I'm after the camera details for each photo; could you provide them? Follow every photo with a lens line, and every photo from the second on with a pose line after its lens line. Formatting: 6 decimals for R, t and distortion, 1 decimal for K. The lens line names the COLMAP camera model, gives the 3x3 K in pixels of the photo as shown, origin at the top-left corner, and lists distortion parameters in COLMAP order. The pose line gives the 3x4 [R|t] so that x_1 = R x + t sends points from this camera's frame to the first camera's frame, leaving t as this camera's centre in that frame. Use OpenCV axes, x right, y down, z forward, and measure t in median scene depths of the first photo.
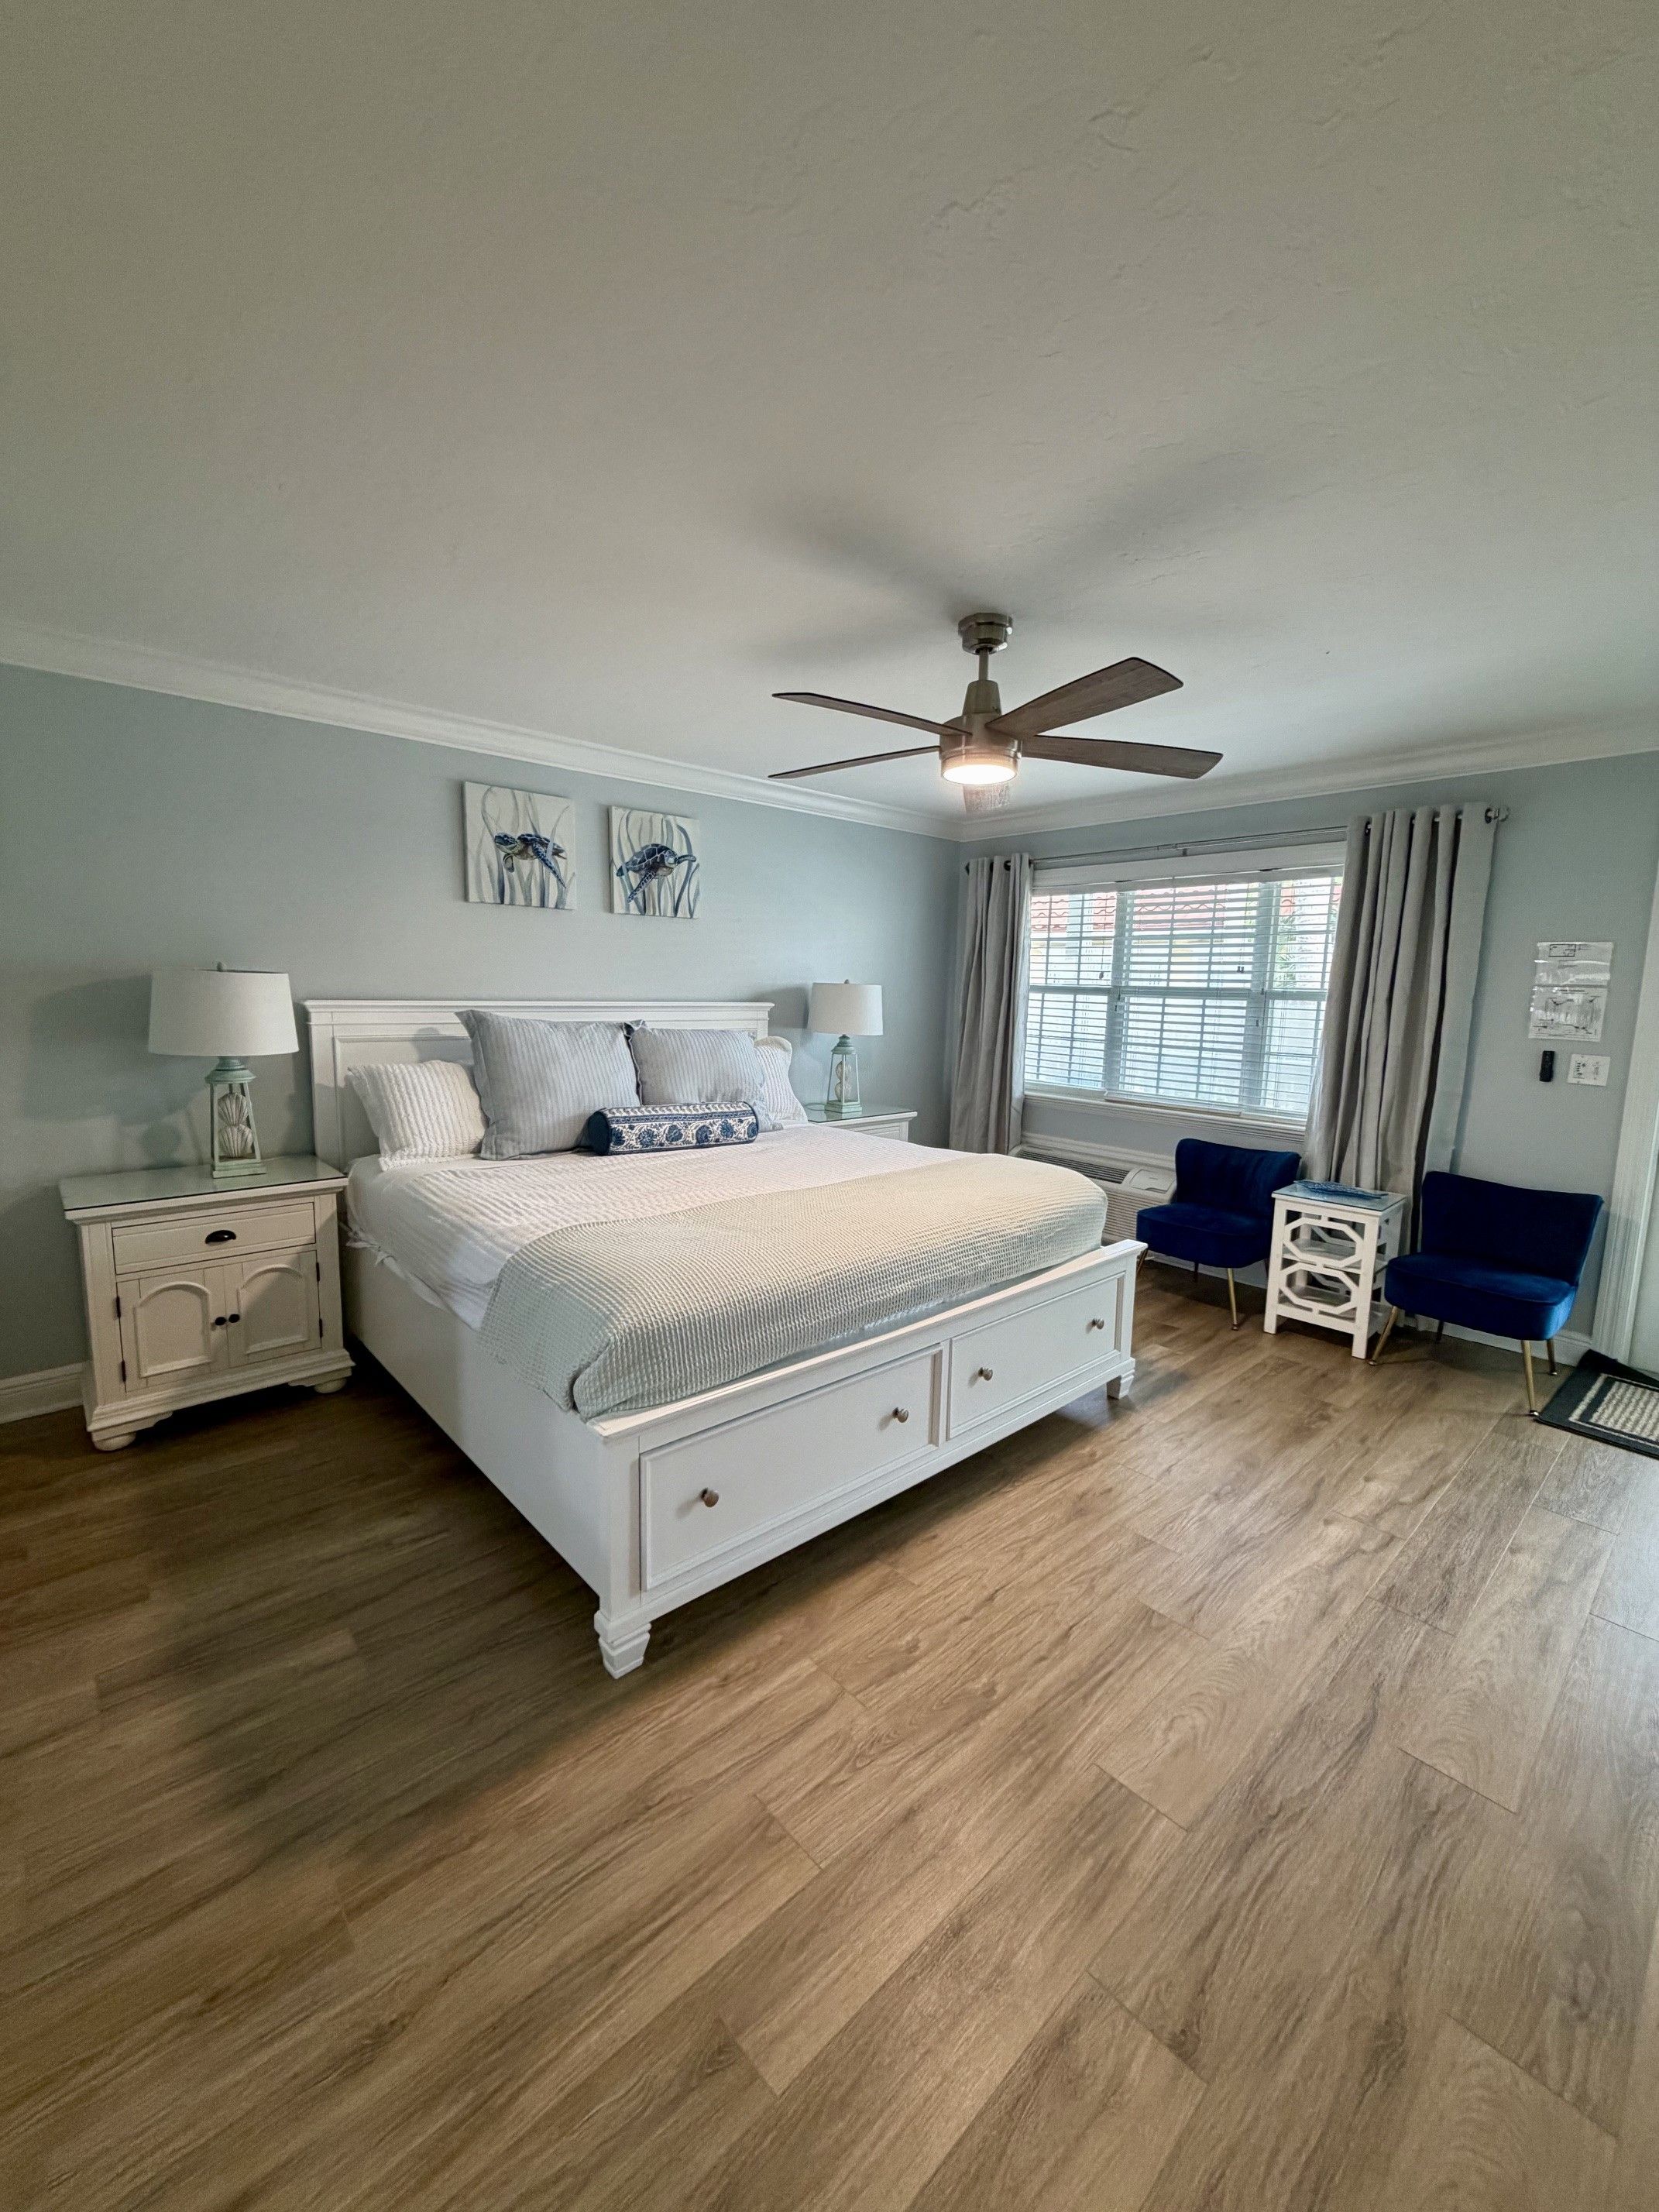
lens RADIAL K [[874.3, 0, 830.7], [0, 874.3, 1106.9], [0, 0, 1]] dist [-0.001121, 0.000189]
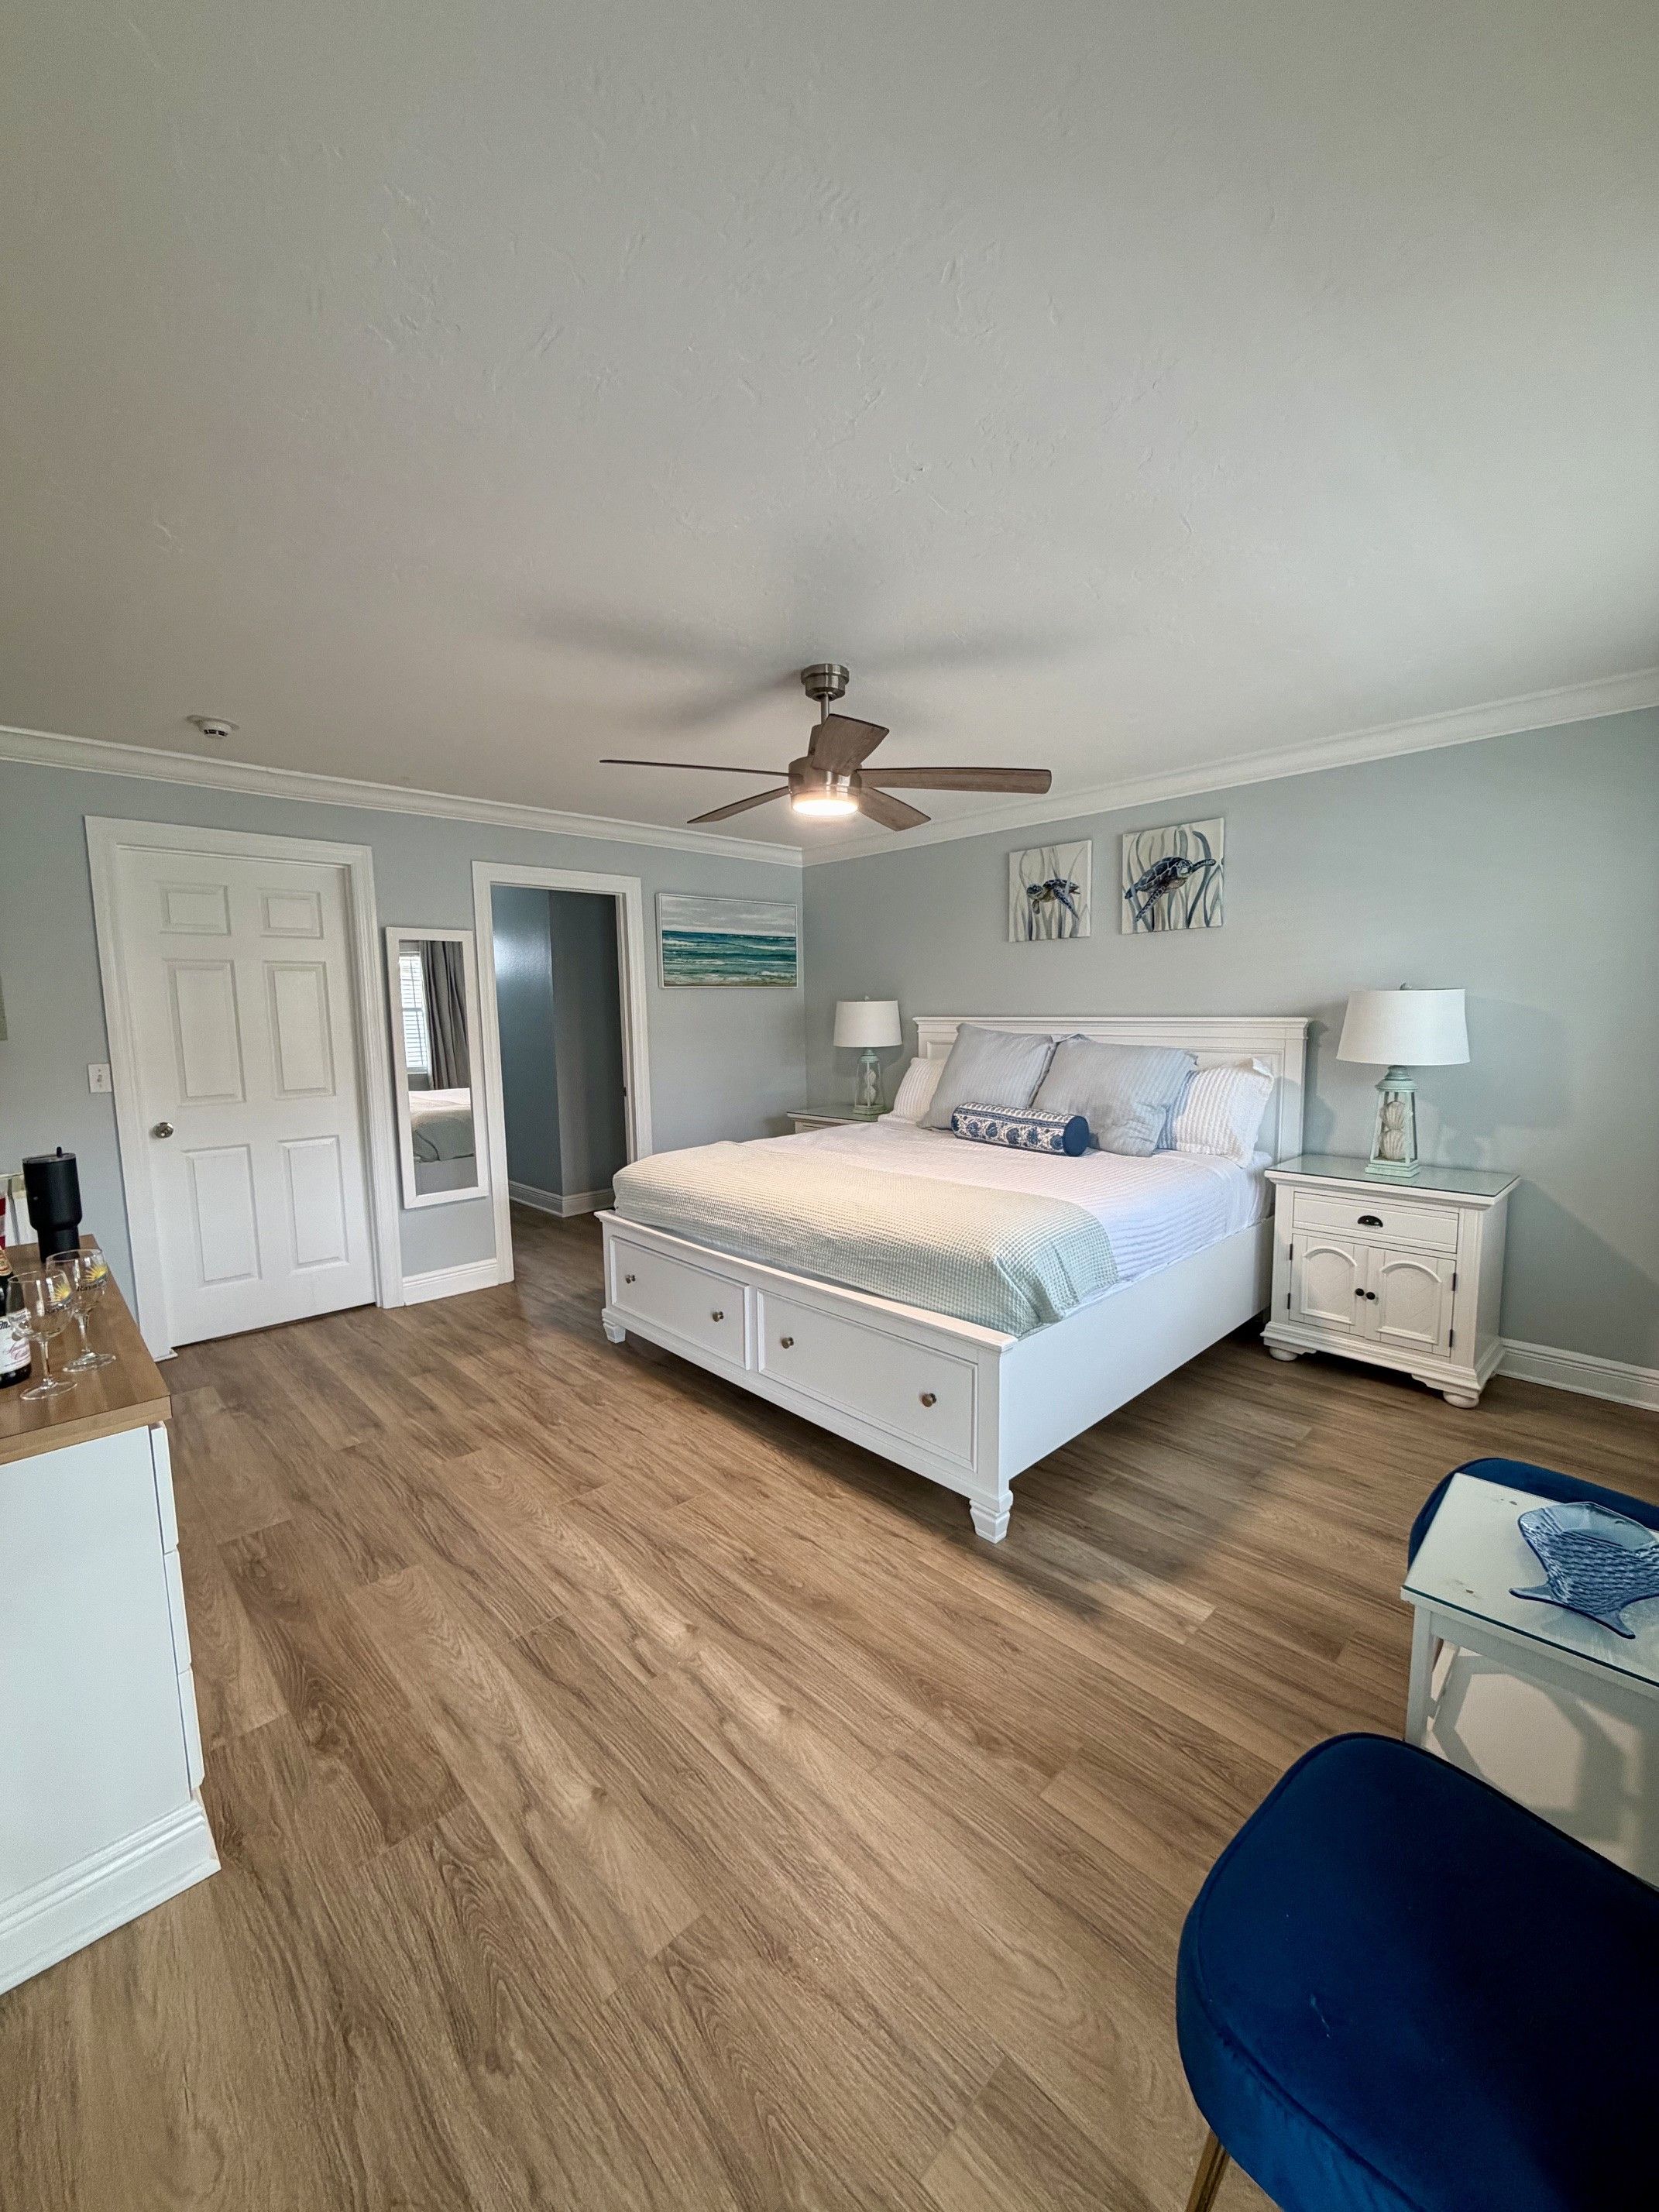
lens RADIAL K [[874.3, 0, 829.6], [0, 874.3, 1104.9], [0, 0, 1]] dist [-0.001121, 0.000189]
pose [[0.034391, 0.094139, -0.994965, 0.949578], [-0.121857, 0.988521, 0.089317, -0.078474], [0.991952, 0.118172, 0.045467, 0.722330]]
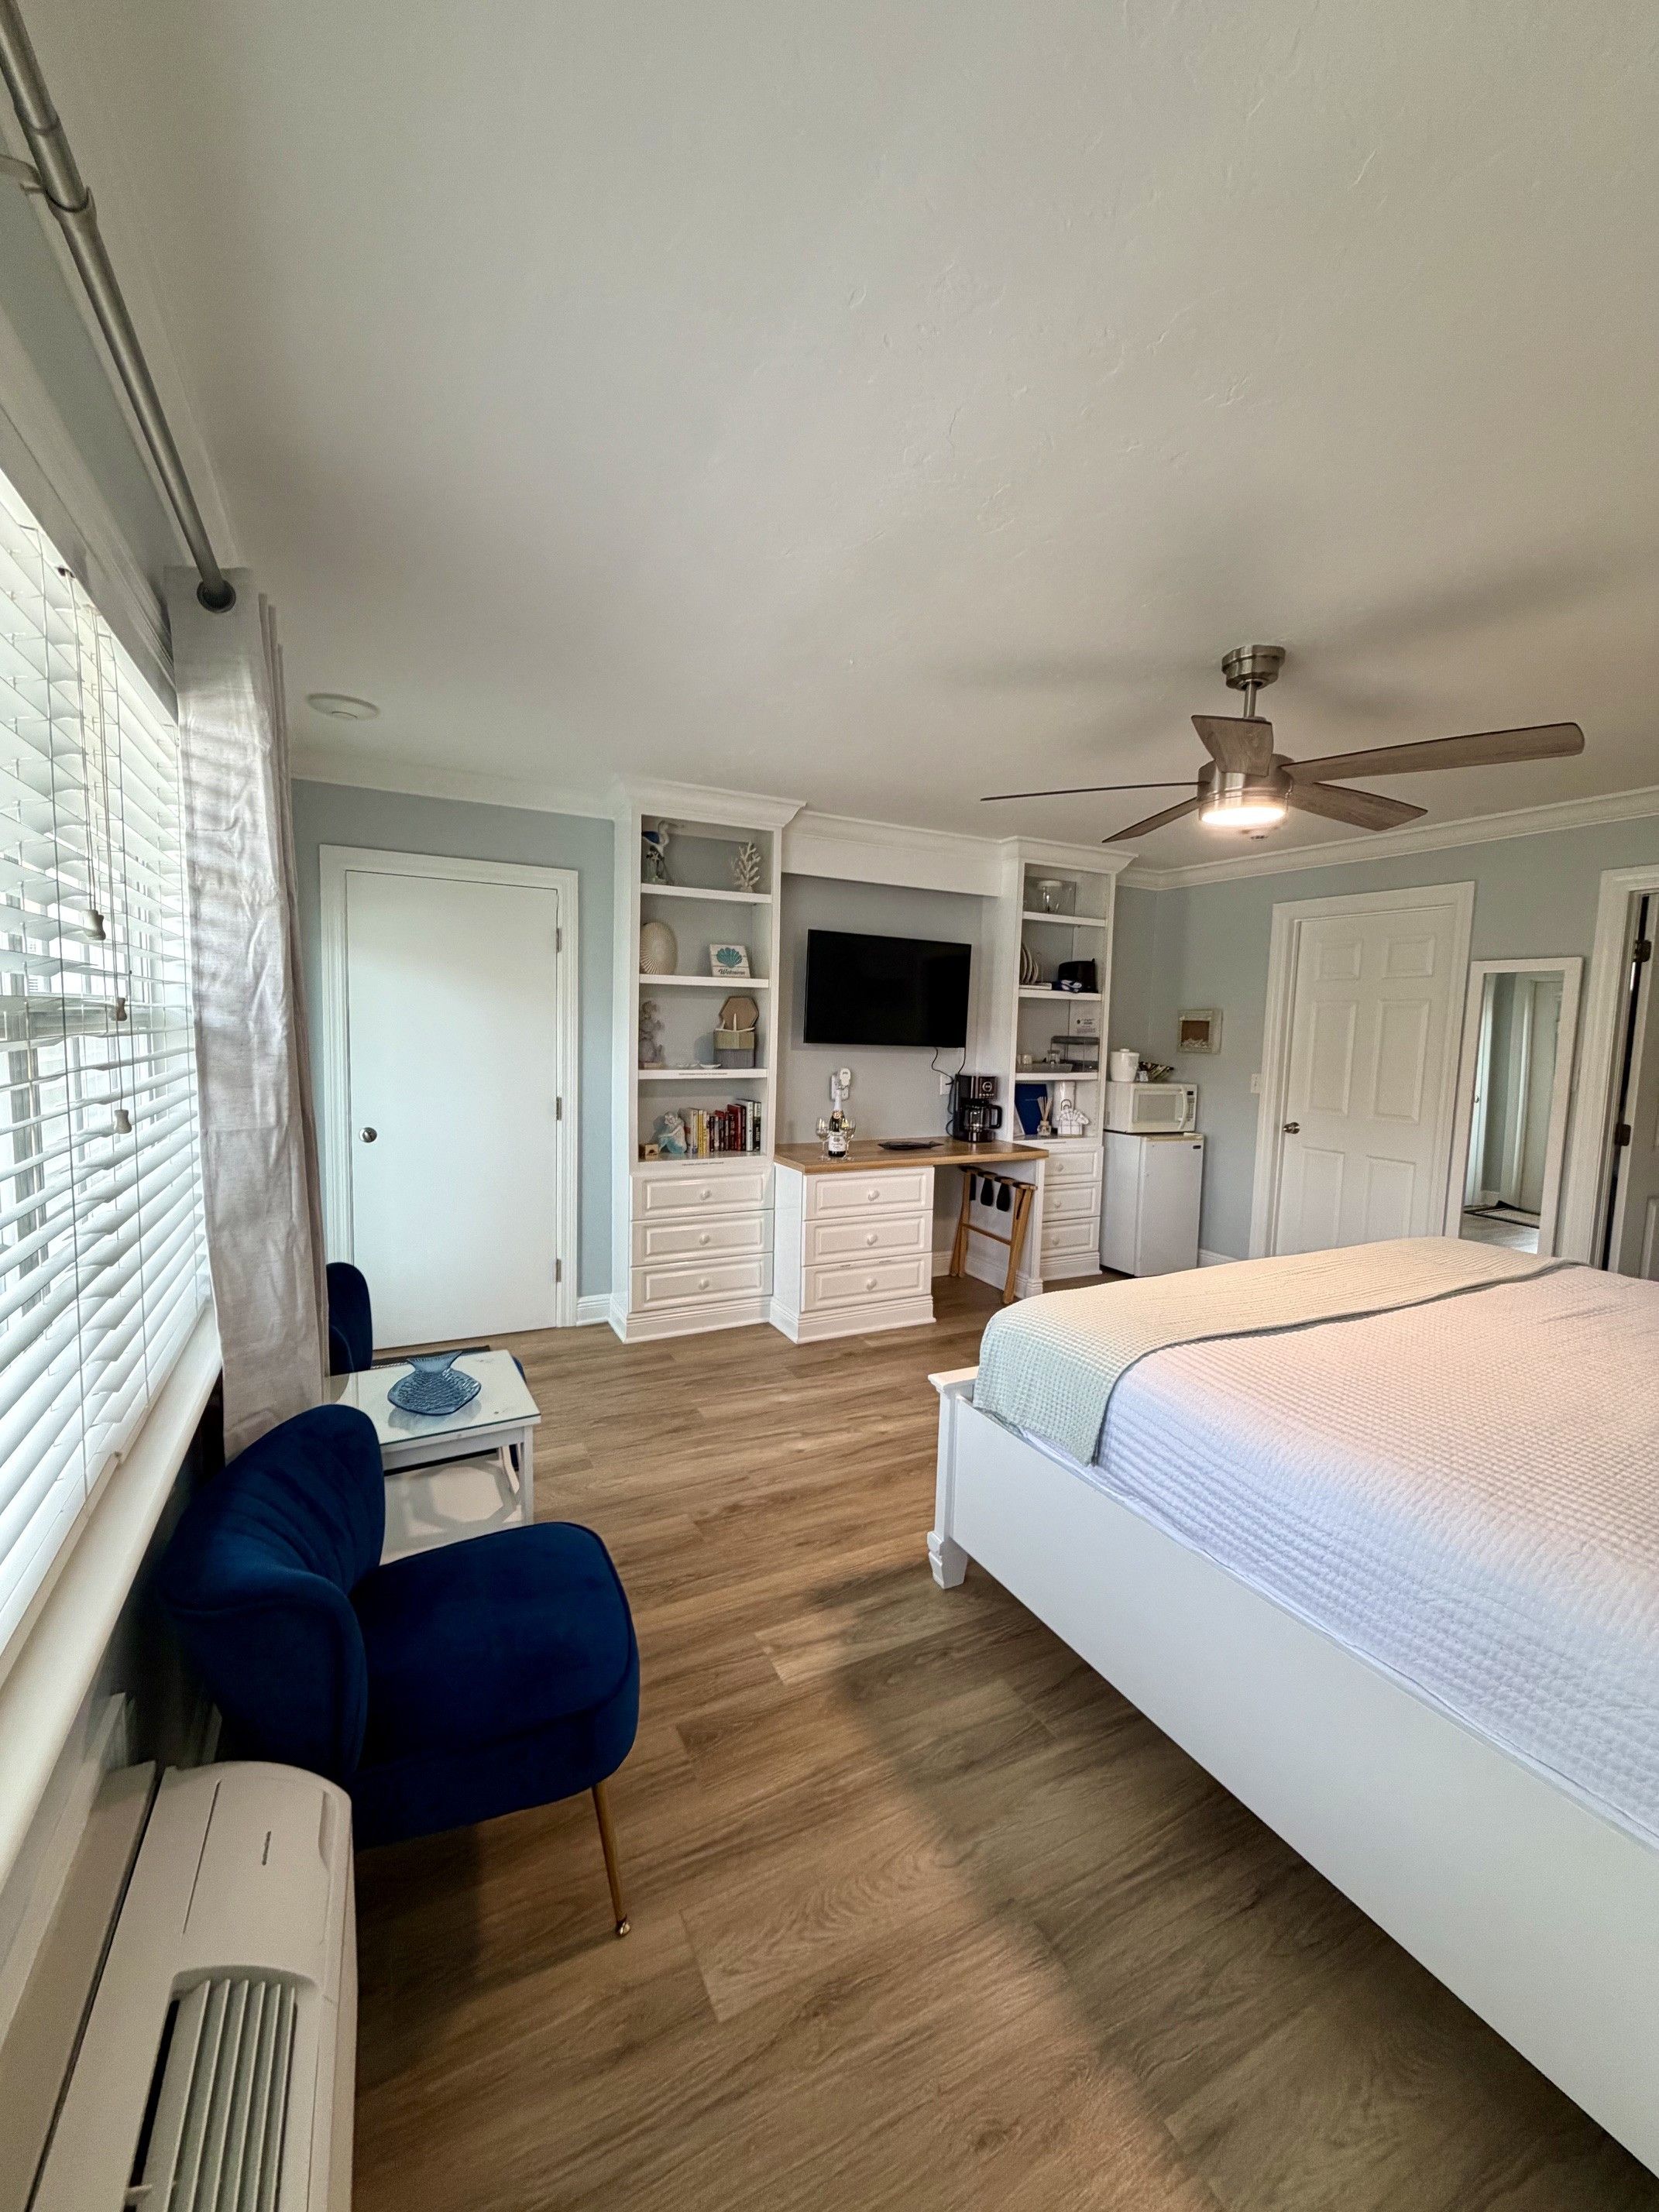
lens RADIAL K [[874.3, 0, 827.1], [0, 874.3, 1105.0], [0, 0, 1]] dist [-0.001121, 0.000189]
pose [[-0.966338, -0.064849, 0.248971, 0.246608], [-0.006681, 0.973710, 0.227692, -0.210047], [-0.257191, 0.218364, -0.941366, 1.500677]]
